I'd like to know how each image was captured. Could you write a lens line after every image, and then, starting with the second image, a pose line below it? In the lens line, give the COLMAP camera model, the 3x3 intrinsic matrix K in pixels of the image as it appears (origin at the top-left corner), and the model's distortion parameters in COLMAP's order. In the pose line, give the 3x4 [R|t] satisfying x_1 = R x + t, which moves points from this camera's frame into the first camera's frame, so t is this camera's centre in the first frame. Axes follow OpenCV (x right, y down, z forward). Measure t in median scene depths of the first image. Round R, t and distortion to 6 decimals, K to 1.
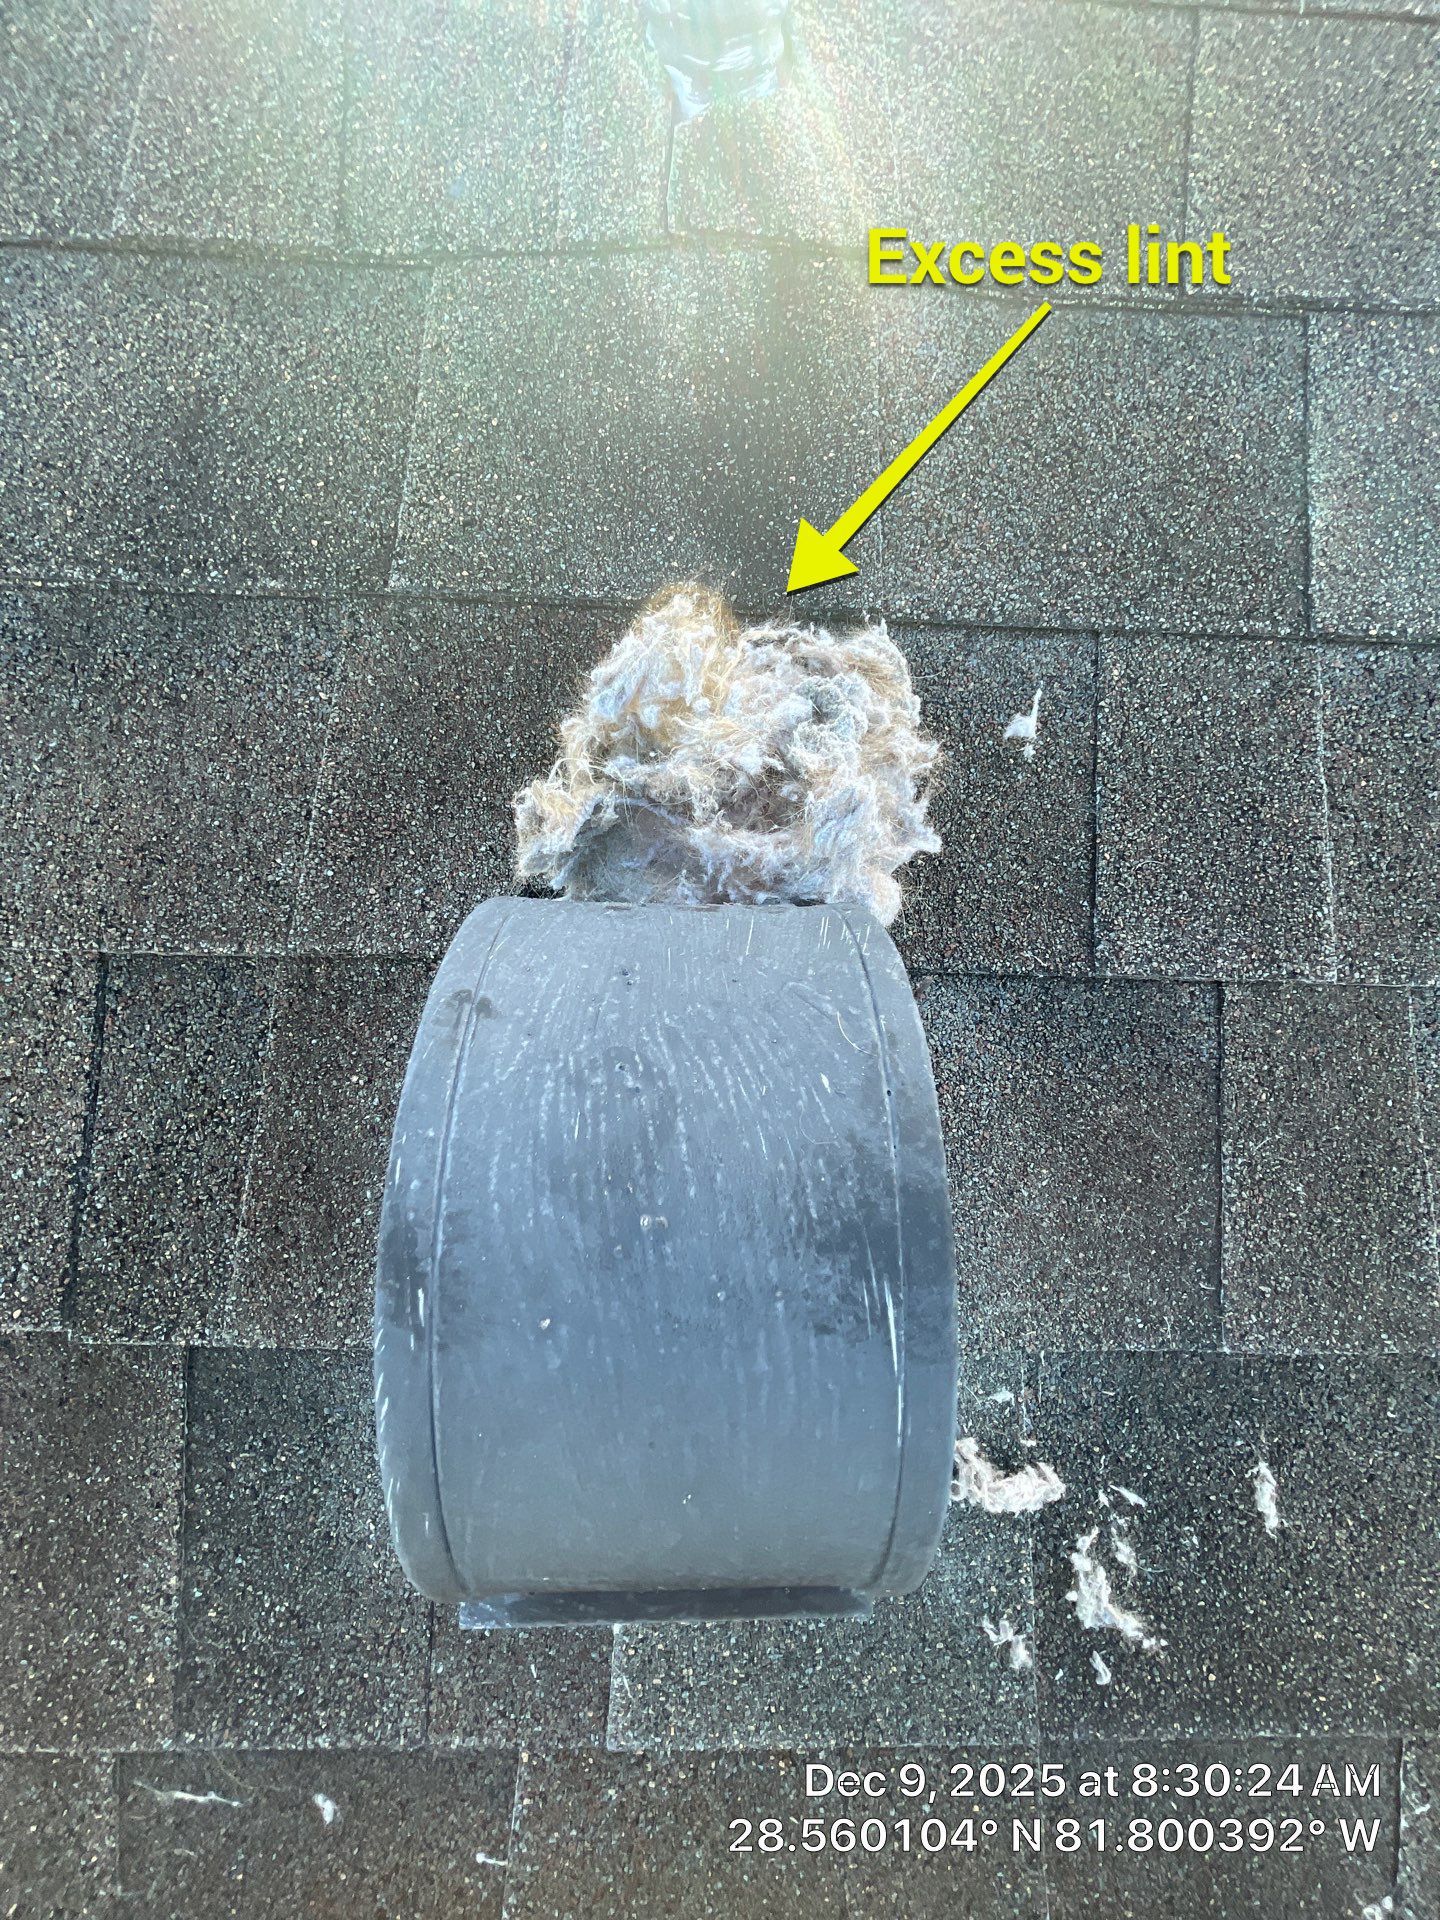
lens RADIAL K [[765.1, 0, 720.4], [0, 765.1, 959.6], [0, 0, 1]] dist [-0.004316, -0.000233]
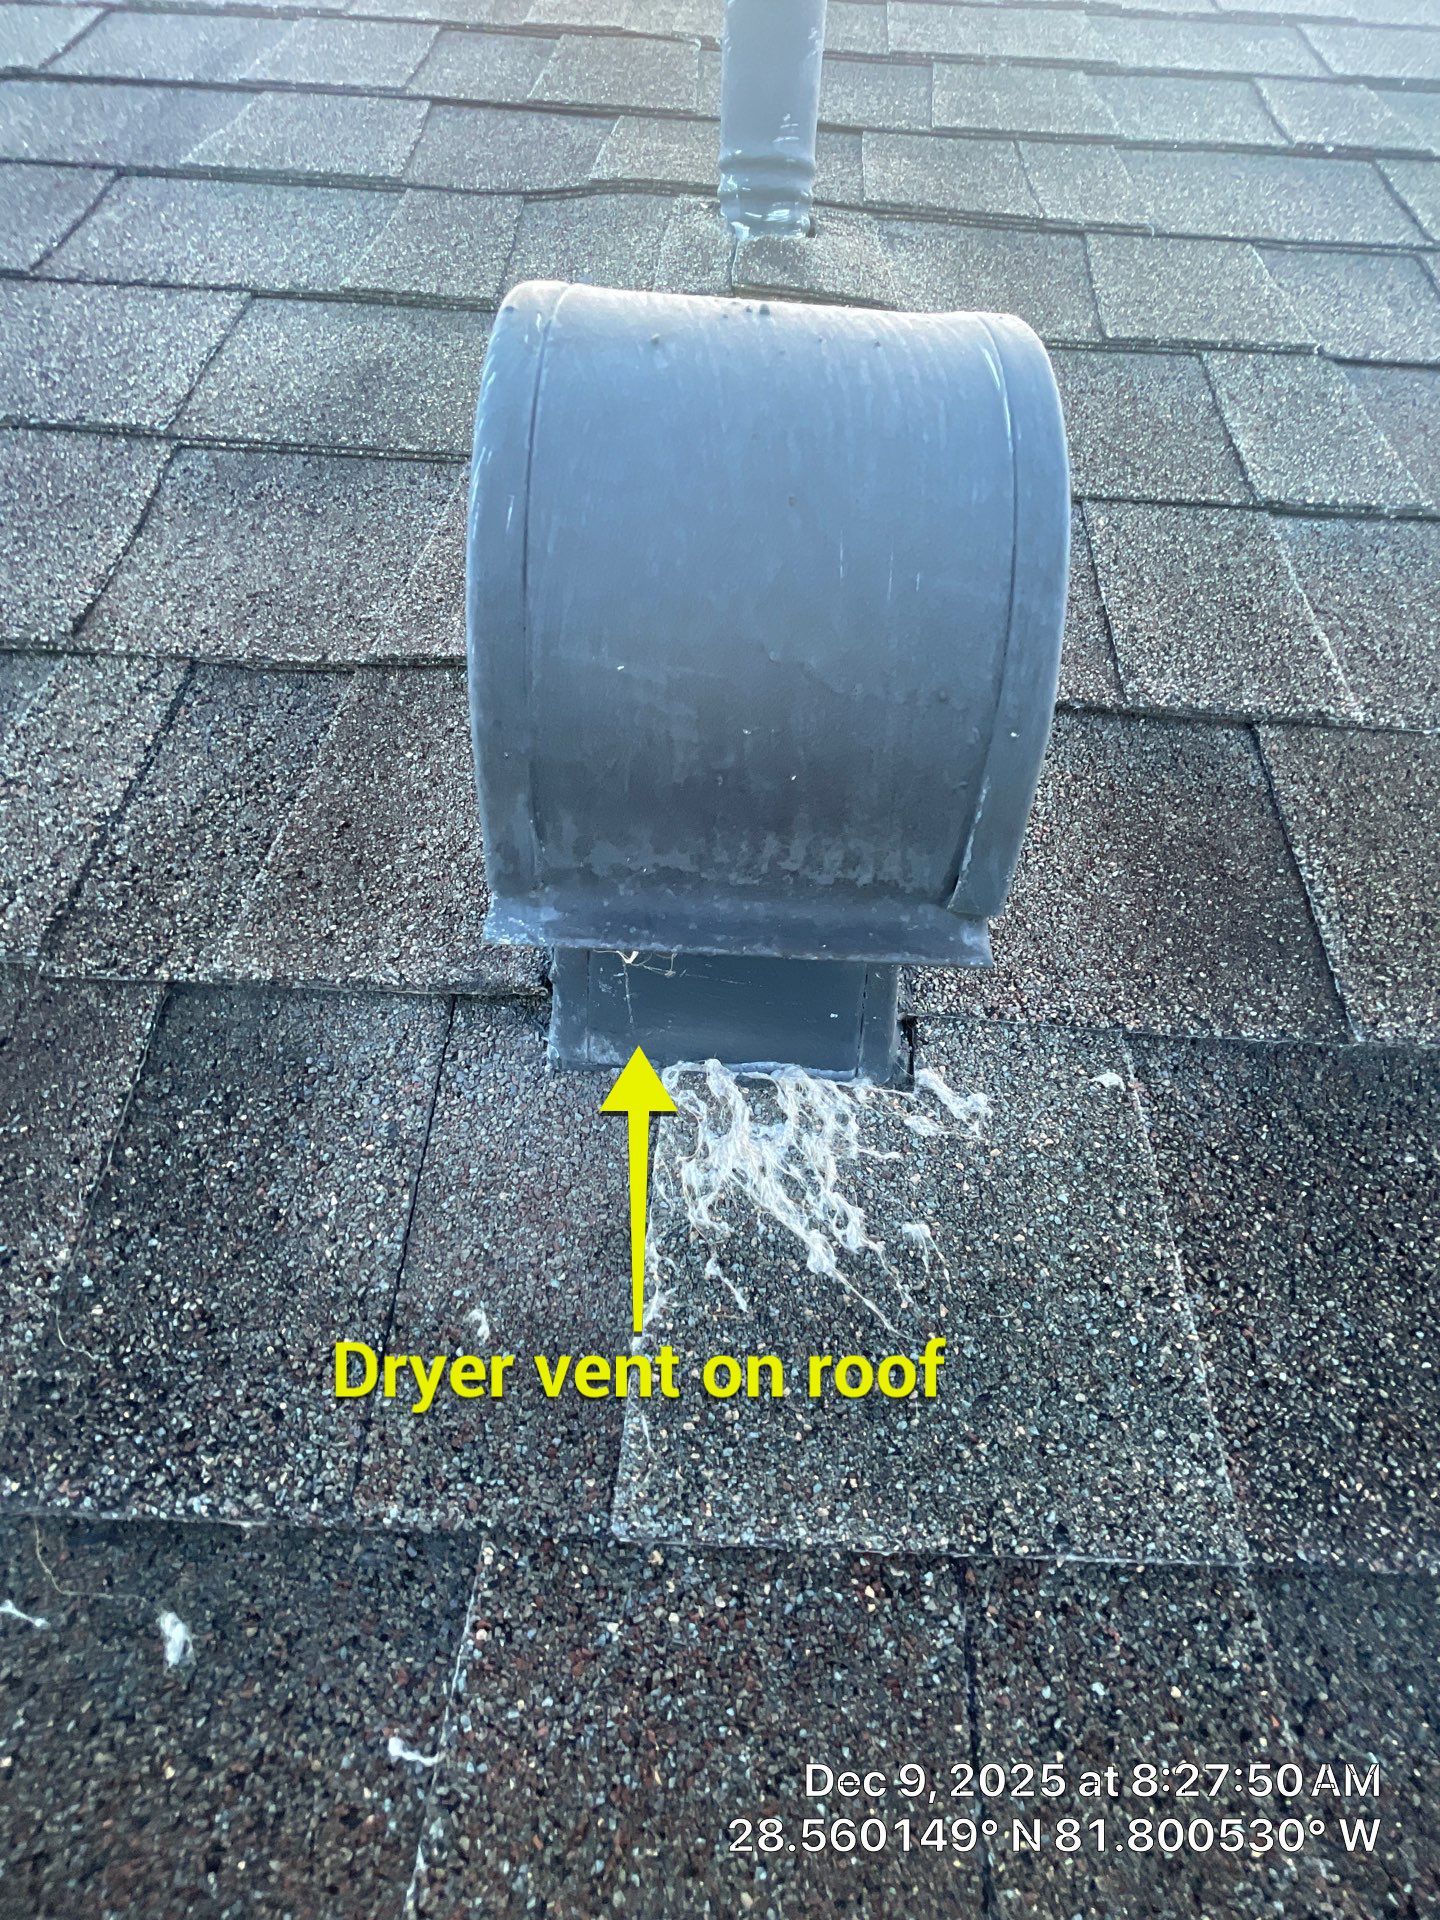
lens RADIAL K [[765.1, 0, 721.5], [0, 765.1, 957.8], [0, 0, 1]] dist [-0.004316, -0.000233]
pose [[0.999751, 0.020603, -0.008604, -0.053556], [-0.022326, 0.925994, -0.376878, 0.780151], [0.000202, 0.376976, 0.926223, 0.169236]]
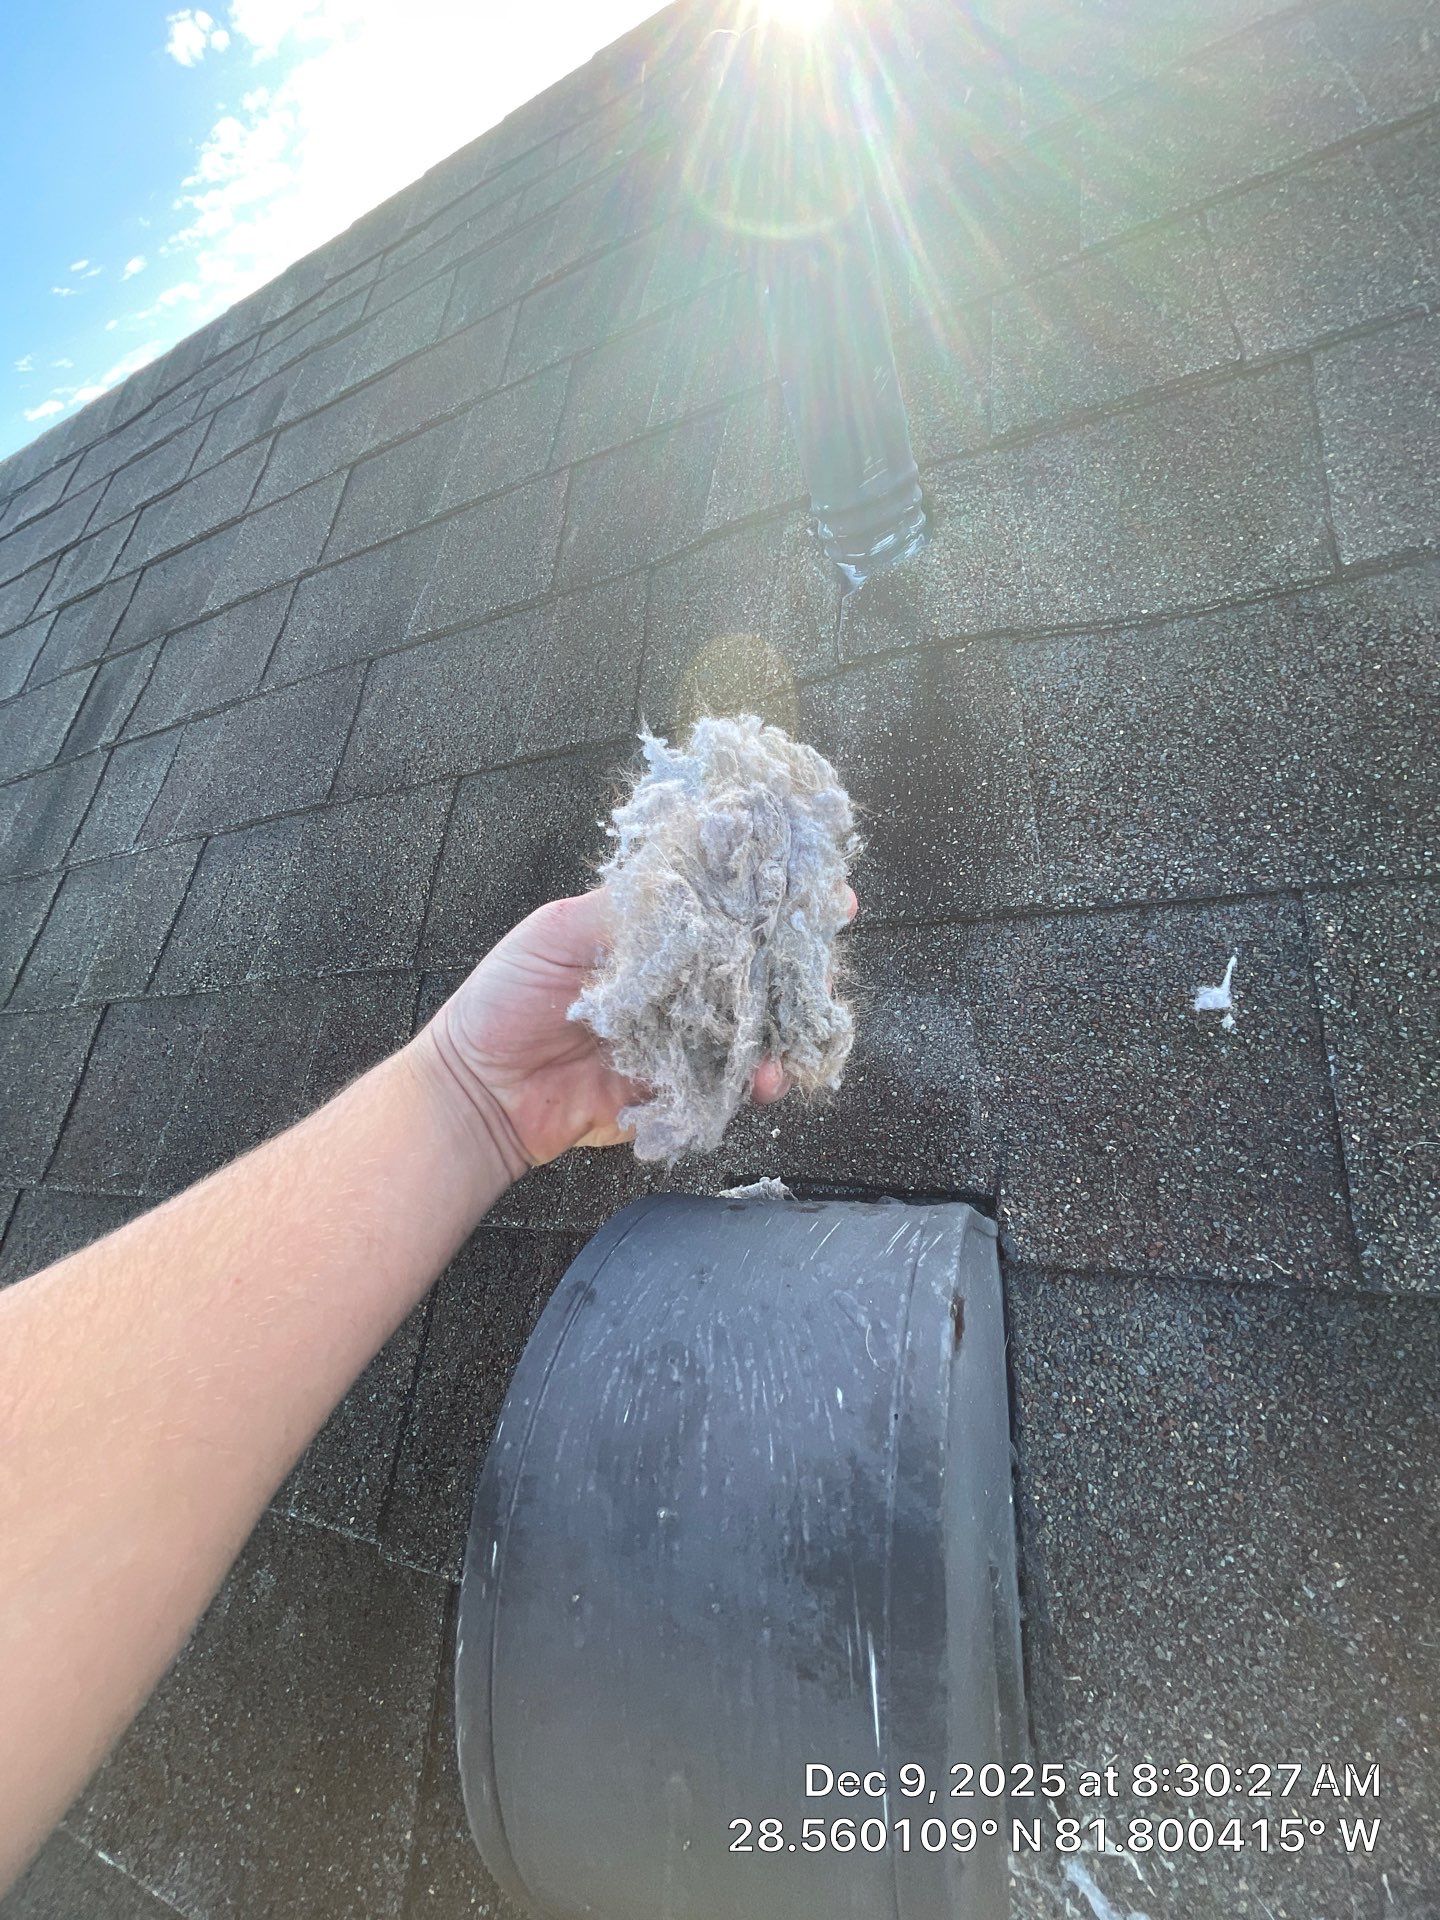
lens RADIAL K [[765.1, 0, 725.0], [0, 765.1, 963.3], [0, 0, 1]] dist [-0.004316, -0.000233]
pose [[0.898656, -0.112669, -0.423939, 0.274777], [-0.025722, 0.951253, -0.307337, -0.044507], [0.437900, 0.287094, 0.851951, -0.080009]]
